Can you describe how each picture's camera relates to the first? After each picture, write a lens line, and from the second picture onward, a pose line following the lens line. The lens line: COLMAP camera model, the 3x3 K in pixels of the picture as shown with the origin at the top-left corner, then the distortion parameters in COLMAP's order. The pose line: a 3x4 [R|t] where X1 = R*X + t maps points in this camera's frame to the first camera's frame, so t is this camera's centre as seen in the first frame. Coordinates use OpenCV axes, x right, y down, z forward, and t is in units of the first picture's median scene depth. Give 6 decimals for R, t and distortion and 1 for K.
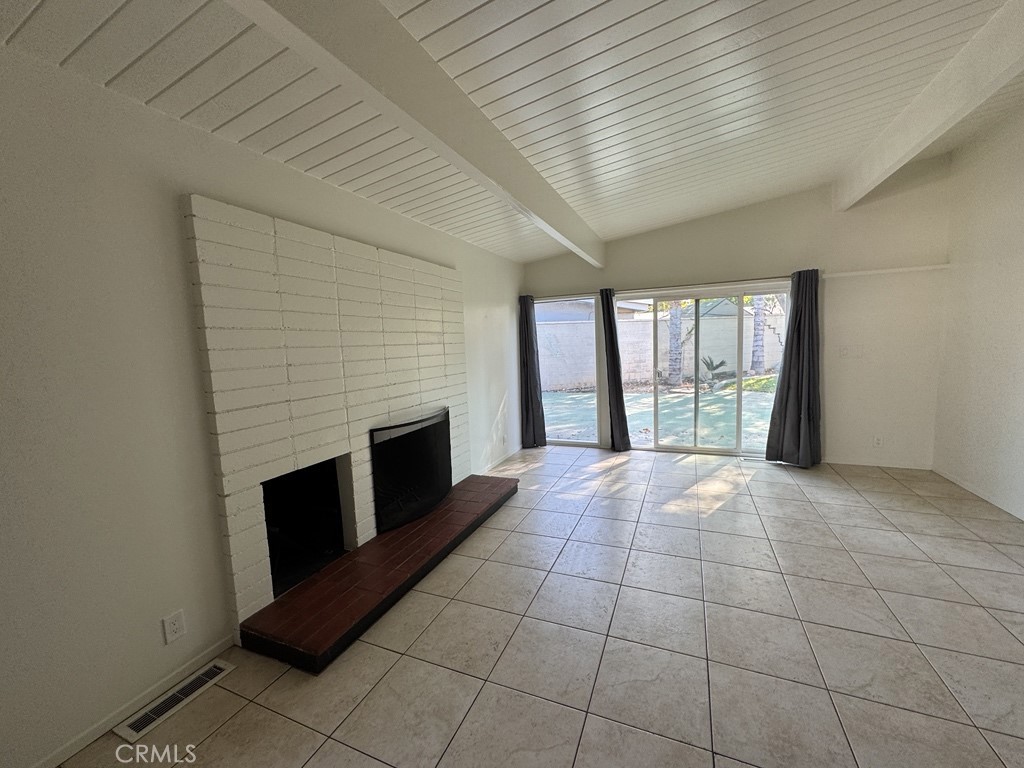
lens RADIAL K [[408.7, 0, 512.0], [0, 408.7, 384.0], [0, 0, 1]] dist [-0.001398, 0.000300]
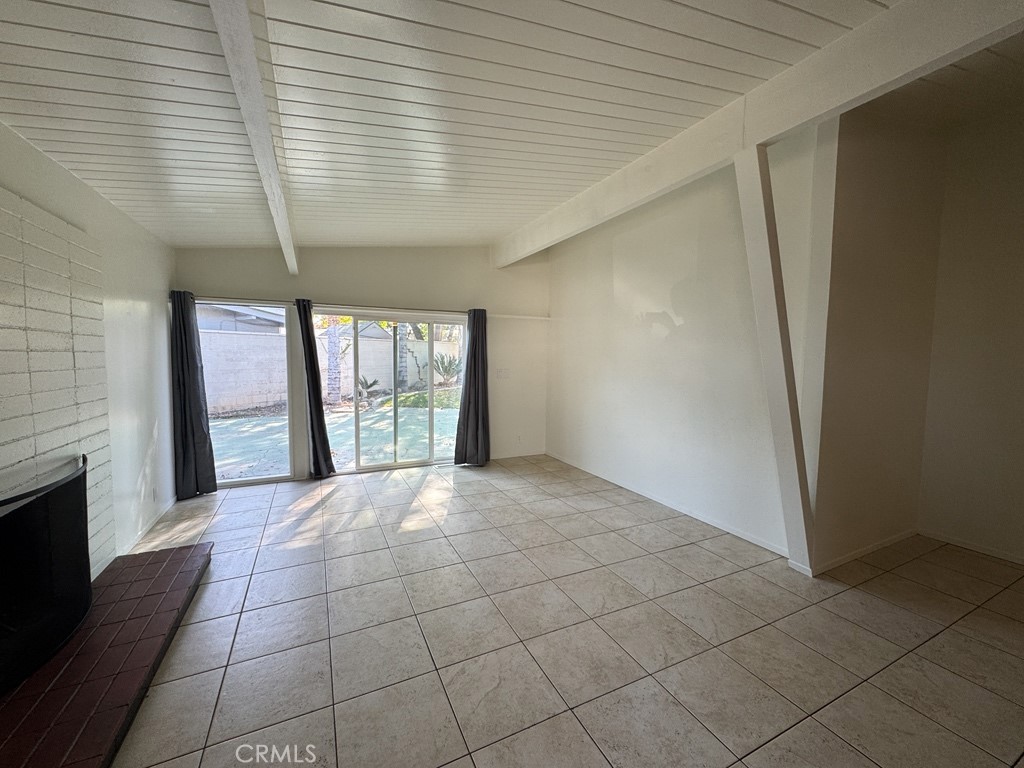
lens RADIAL K [[408.7, 0, 512.0], [0, 408.7, 384.0], [0, 0, 1]] dist [-0.001398, 0.000300]
pose [[0.656624, -0.005319, 0.754200, -0.156907], [0.039929, 0.998818, -0.027719, -0.006154], [-0.753161, 0.048315, 0.656060, 0.091478]]
